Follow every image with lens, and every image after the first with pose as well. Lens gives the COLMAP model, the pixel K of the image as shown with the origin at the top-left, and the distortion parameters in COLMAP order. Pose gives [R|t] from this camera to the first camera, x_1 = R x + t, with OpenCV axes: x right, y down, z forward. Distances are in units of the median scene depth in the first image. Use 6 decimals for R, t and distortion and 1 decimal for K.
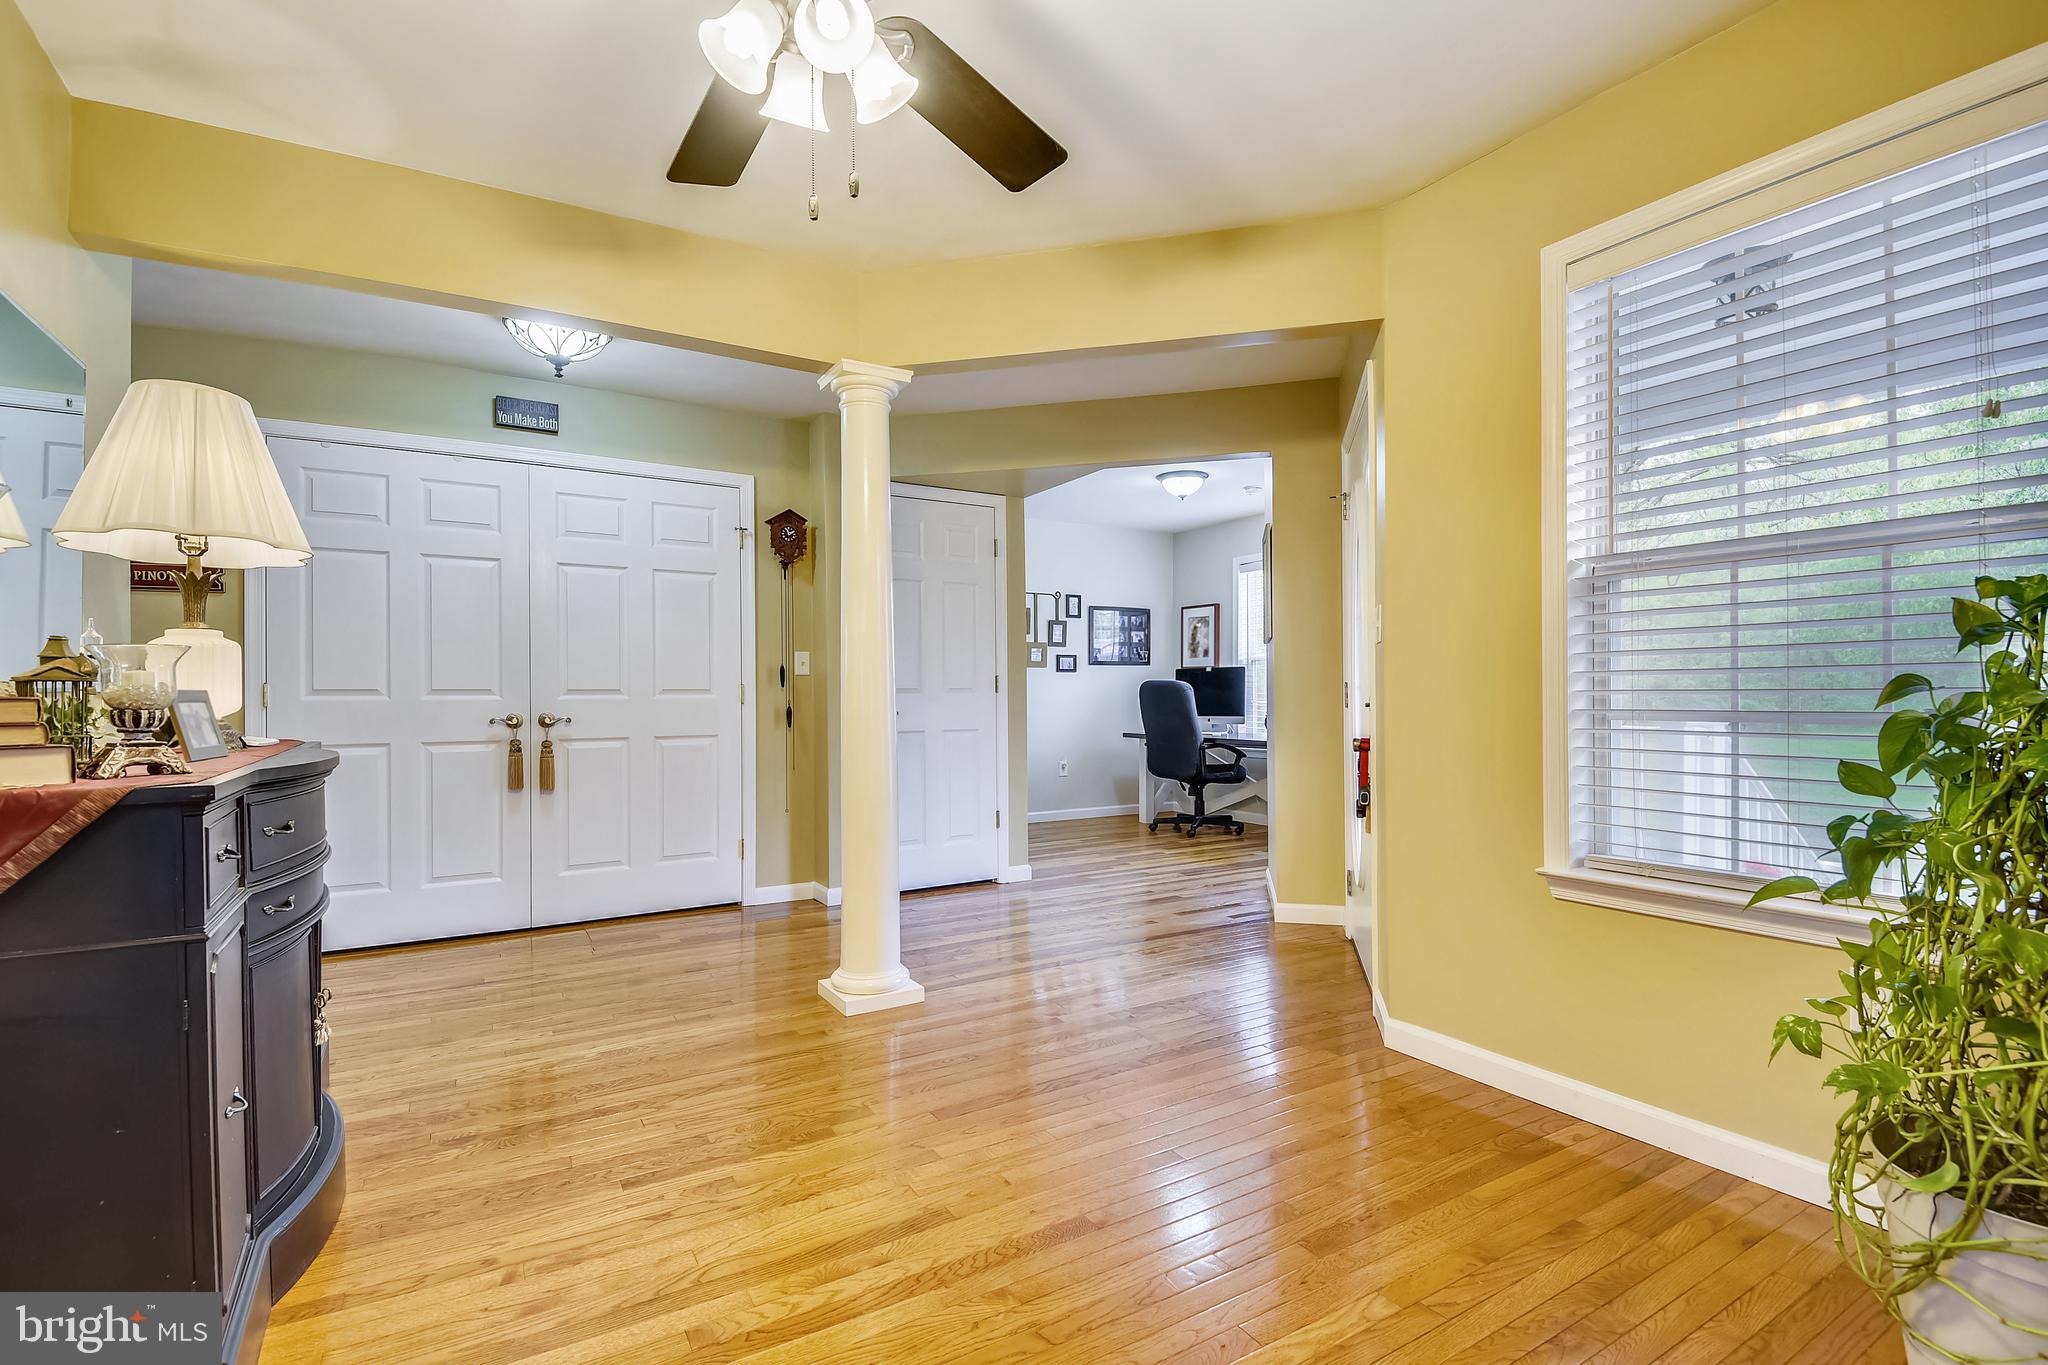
lens RADIAL K [[948.4, 0, 1022.0], [0, 948.4, 702.4], [0, 0, 1]] dist [-0.023506, -0.000019]
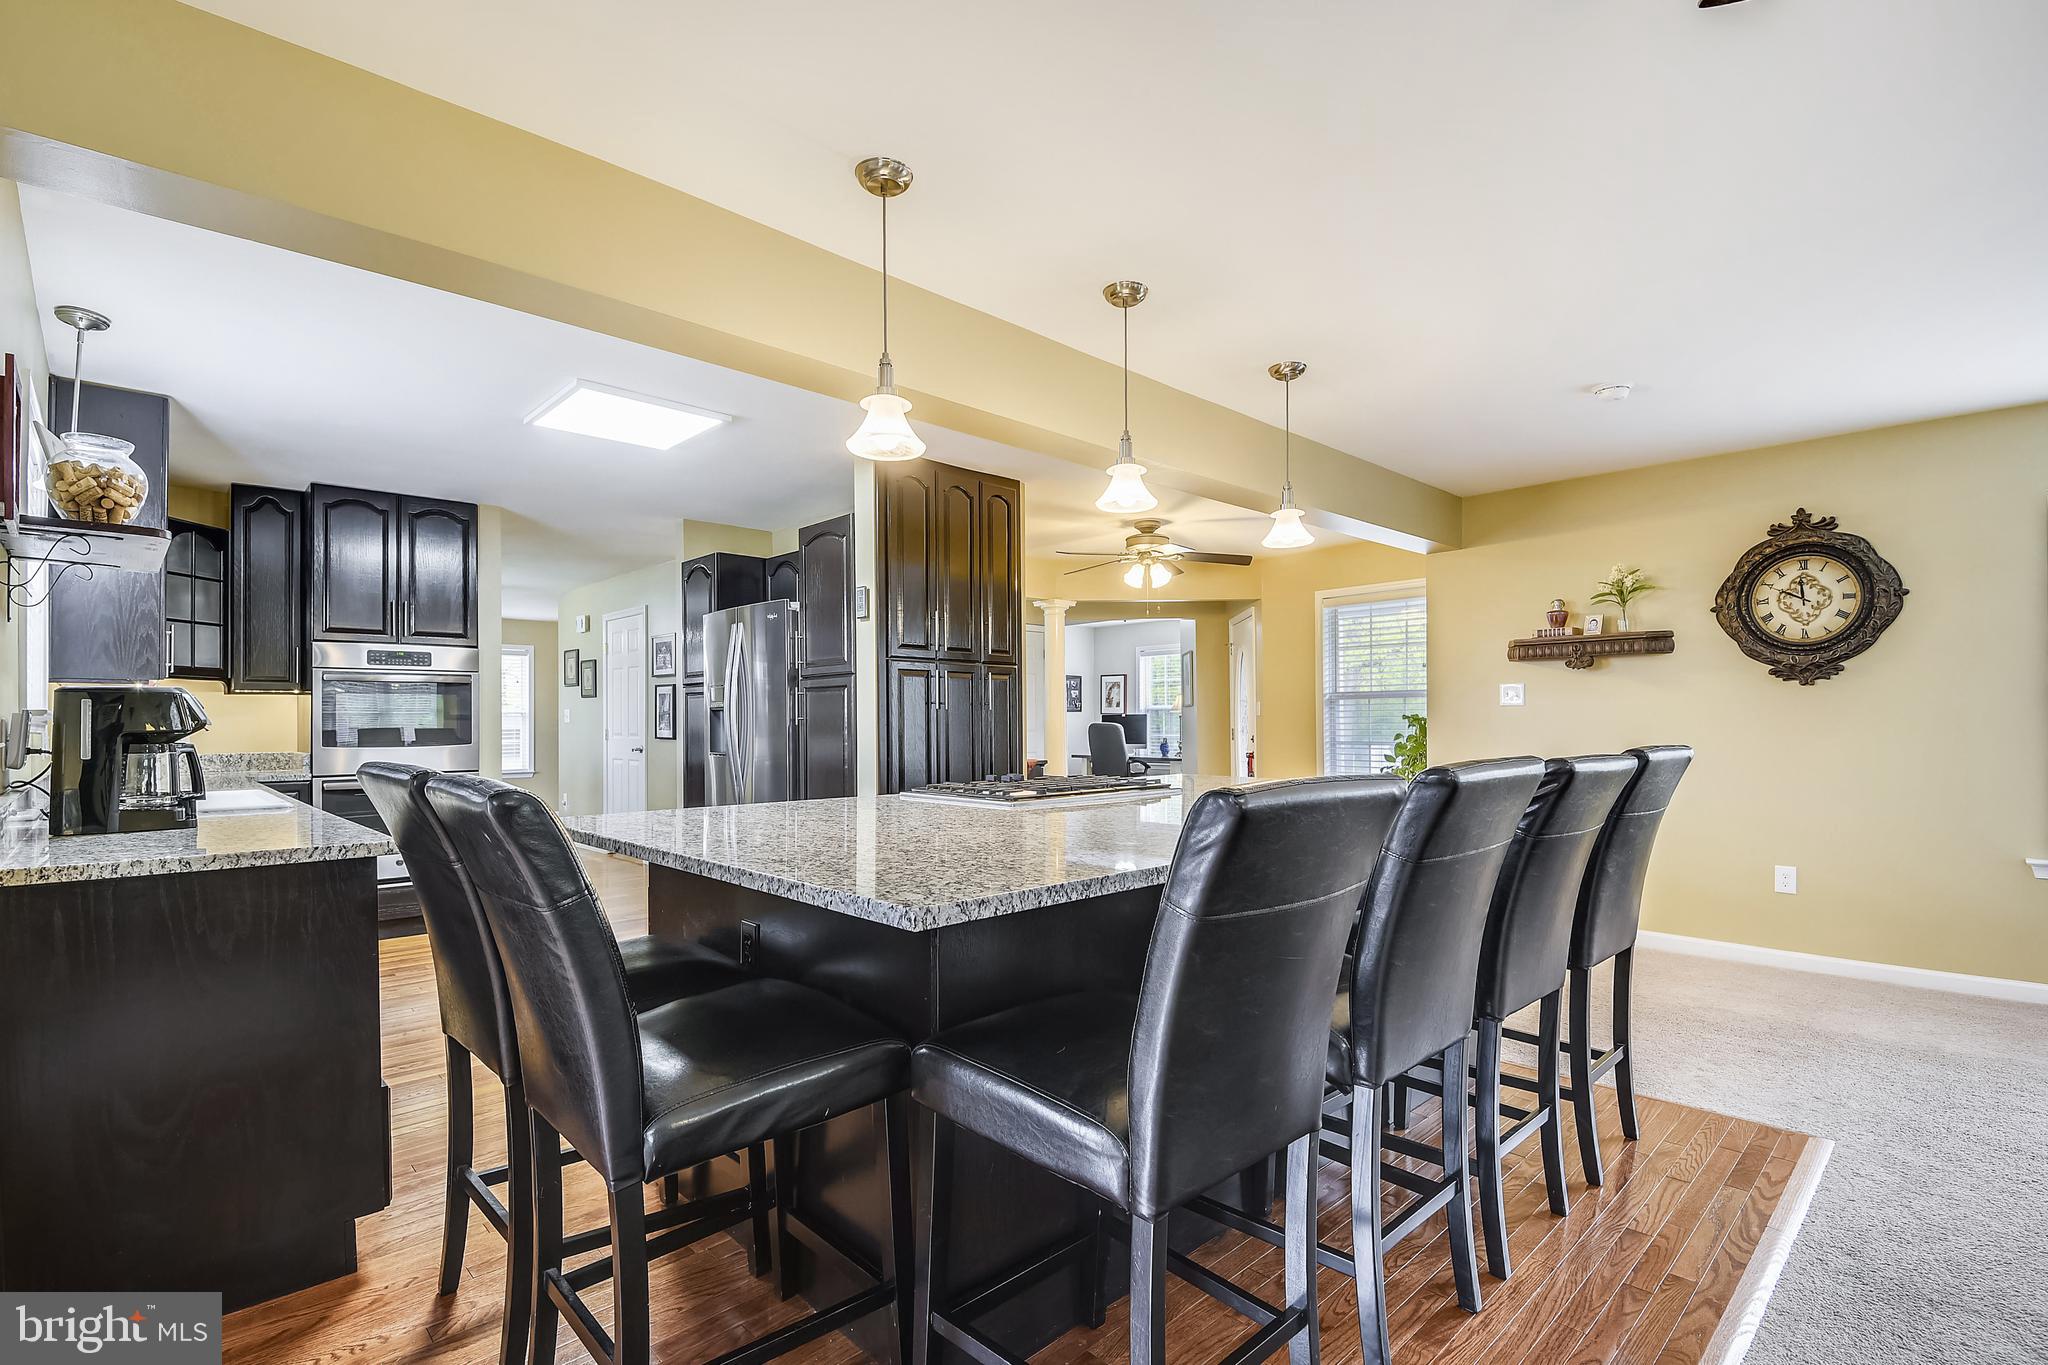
lens RADIAL K [[948.4, 0, 1022.0], [0, 948.4, 702.4], [0, 0, 1]] dist [-0.023506, -0.000019]
pose [[0.976526, 0.014598, 0.214904, -0.332212], [-0.008004, 0.999471, -0.031518, -0.004552], [-0.215250, 0.029058, 0.976127, -0.573757]]
